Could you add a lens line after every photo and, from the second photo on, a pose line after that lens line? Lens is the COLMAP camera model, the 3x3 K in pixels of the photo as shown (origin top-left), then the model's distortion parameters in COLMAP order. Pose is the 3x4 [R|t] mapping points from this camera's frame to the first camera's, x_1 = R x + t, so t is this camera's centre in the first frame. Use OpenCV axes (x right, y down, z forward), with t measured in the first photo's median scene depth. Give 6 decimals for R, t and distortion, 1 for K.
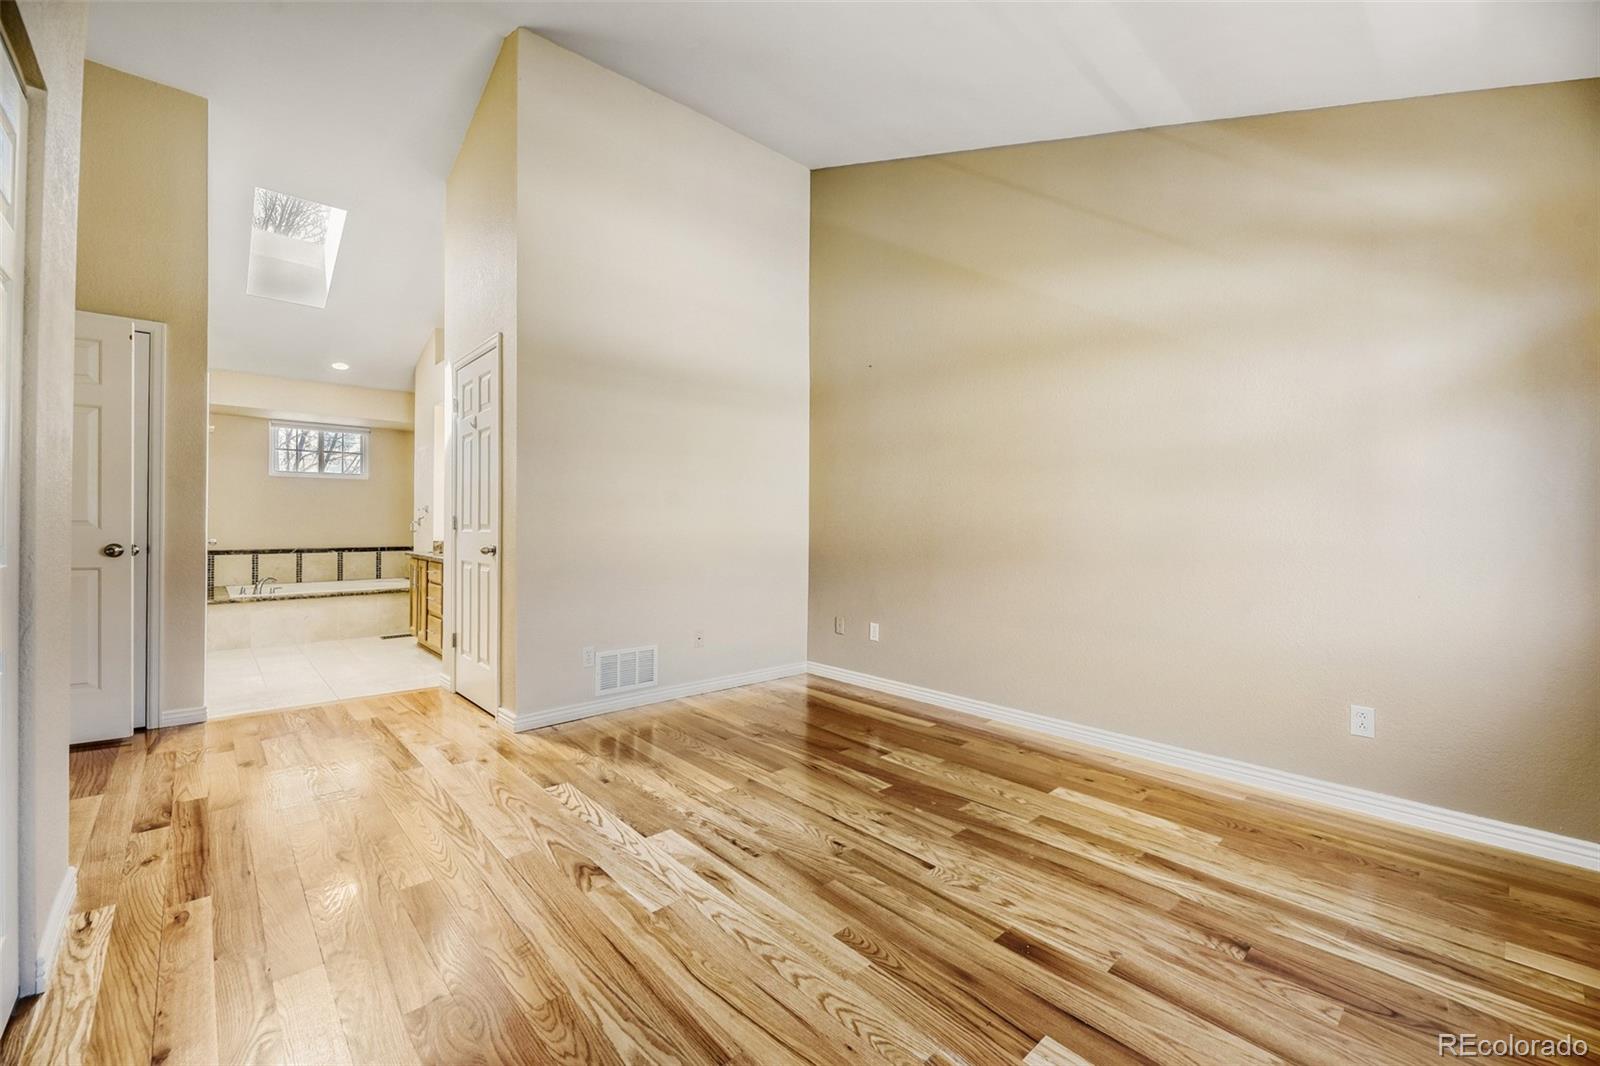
lens RADIAL K [[657.5, 0, 786.6], [0, 657.5, 510.8], [0, 0, 1]] dist [-0.002855, -0.001921]
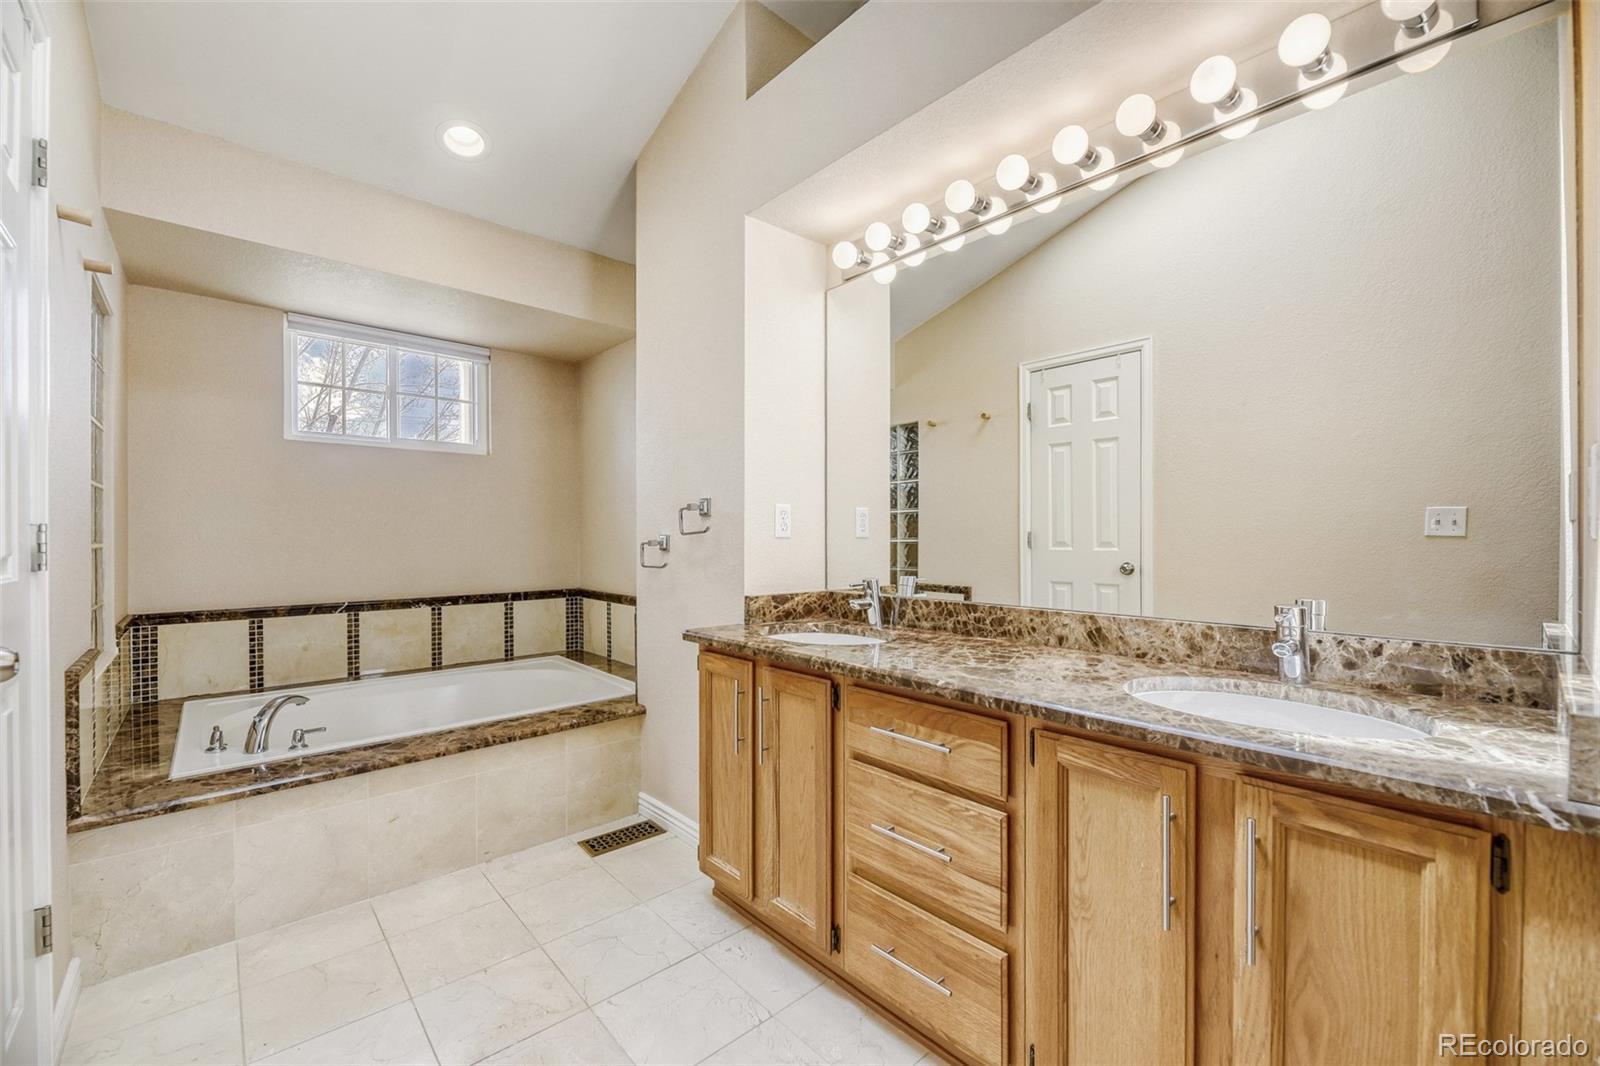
lens RADIAL K [[657.5, 0, 798.2], [0, 657.5, 530.5], [0, 0, 1]] dist [-0.002855, -0.001921]
pose [[0.999917, -0.011406, -0.005977, -0.429873], [0.011465, 0.999884, 0.009990, 0.006532], [0.005862, -0.010058, 0.999932, 0.545583]]
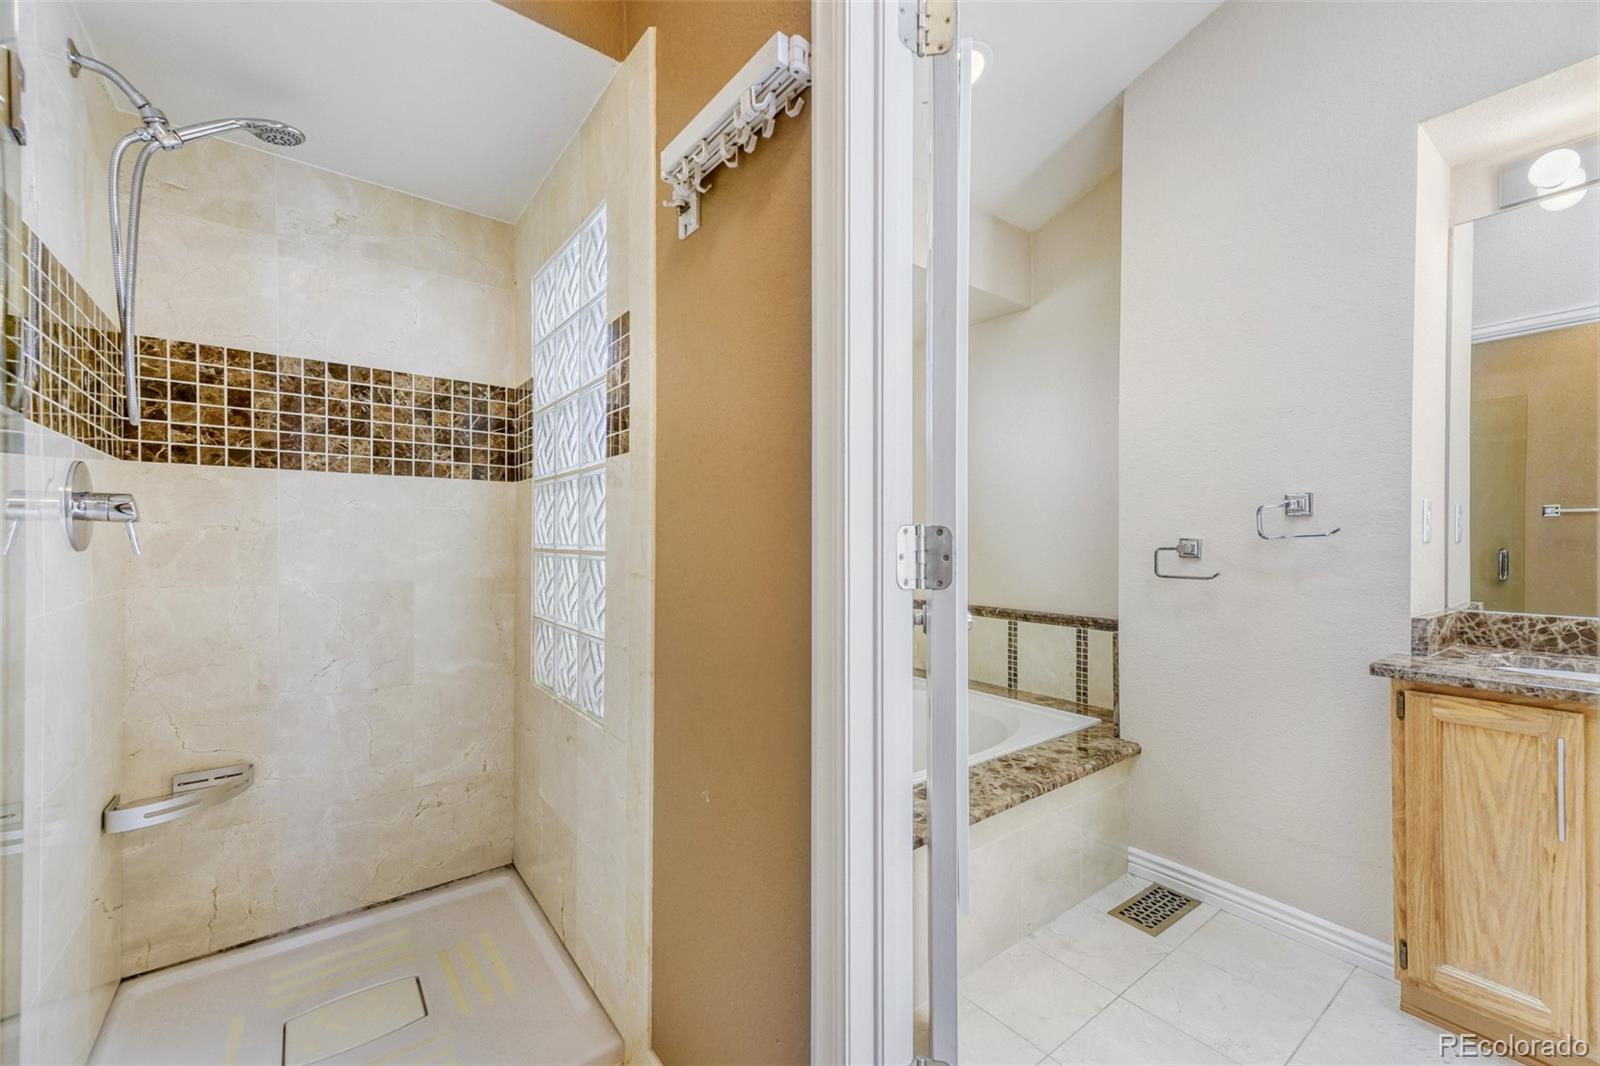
lens RADIAL K [[657.5, 0, 800.7], [0, 657.5, 533.5], [0, 0, 1]] dist [-0.002855, -0.001921]
pose [[0.993116, -0.006711, -0.116943, -0.645676], [0.007625, 0.999944, 0.007371, 0.006162], [0.116887, -0.008211, 0.993111, 0.592719]]
